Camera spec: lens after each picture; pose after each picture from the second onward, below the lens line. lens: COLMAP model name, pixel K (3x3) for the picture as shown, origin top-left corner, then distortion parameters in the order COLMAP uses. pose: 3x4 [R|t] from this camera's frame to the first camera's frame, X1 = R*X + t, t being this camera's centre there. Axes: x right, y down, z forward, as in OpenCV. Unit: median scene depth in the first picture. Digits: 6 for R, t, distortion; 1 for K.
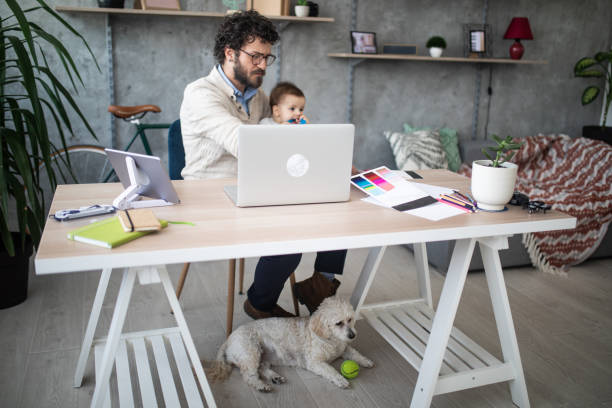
lens RADIAL K [[583.8, 0, 306.0], [0, 583.8, 204.0], [0, 0, 1]] dist [-0.038562, 0.025917]
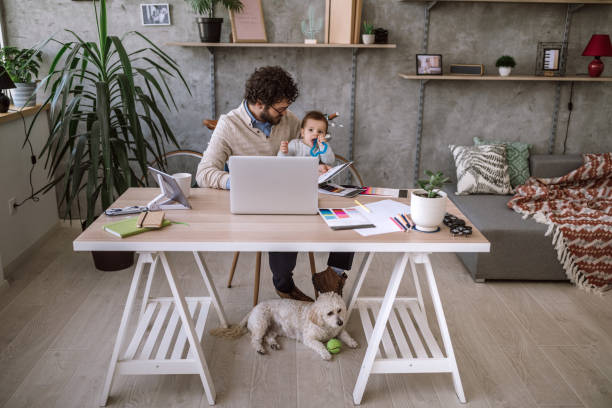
lens RADIAL K [[584.9, 0, 306.0], [0, 584.9, 204.0], [0, 0, 1]] dist [0.007721, -0.002673]
pose [[0.952616, 0.068614, -0.296337, 0.220288], [-0.061213, 0.997539, 0.034194, -0.036416], [0.297954, -0.014434, 0.954471, -0.128429]]
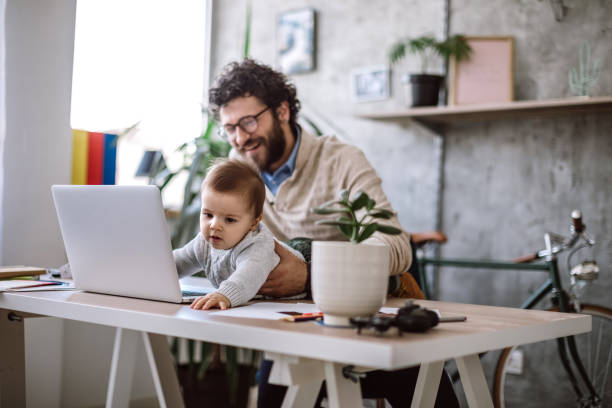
lens RADIAL K [[889.0, 0, 306.0], [0, 889.0, 204.0], [0, 0, 1]] dist [-0.004964, 0.047841]
pose [[0.526049, -0.029312, -0.849949, 0.505517], [-0.236400, 0.954979, -0.179247, 0.028188], [0.816938, 0.295221, 0.495436, 0.265023]]
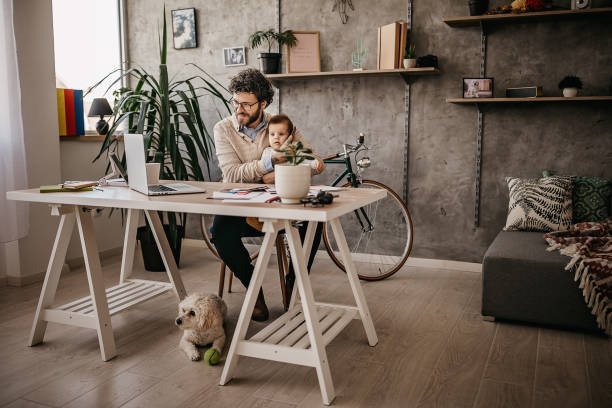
lens RADIAL K [[584.9, 0, 306.0], [0, 584.9, 204.0], [0, 0, 1]] dist [0.007721, -0.002673]
pose [[0.737267, 0.057959, -0.673111, 0.572579], [-0.149311, 0.985656, -0.078671, 0.049488], [0.658896, 0.158505, 0.735345, 0.073707]]
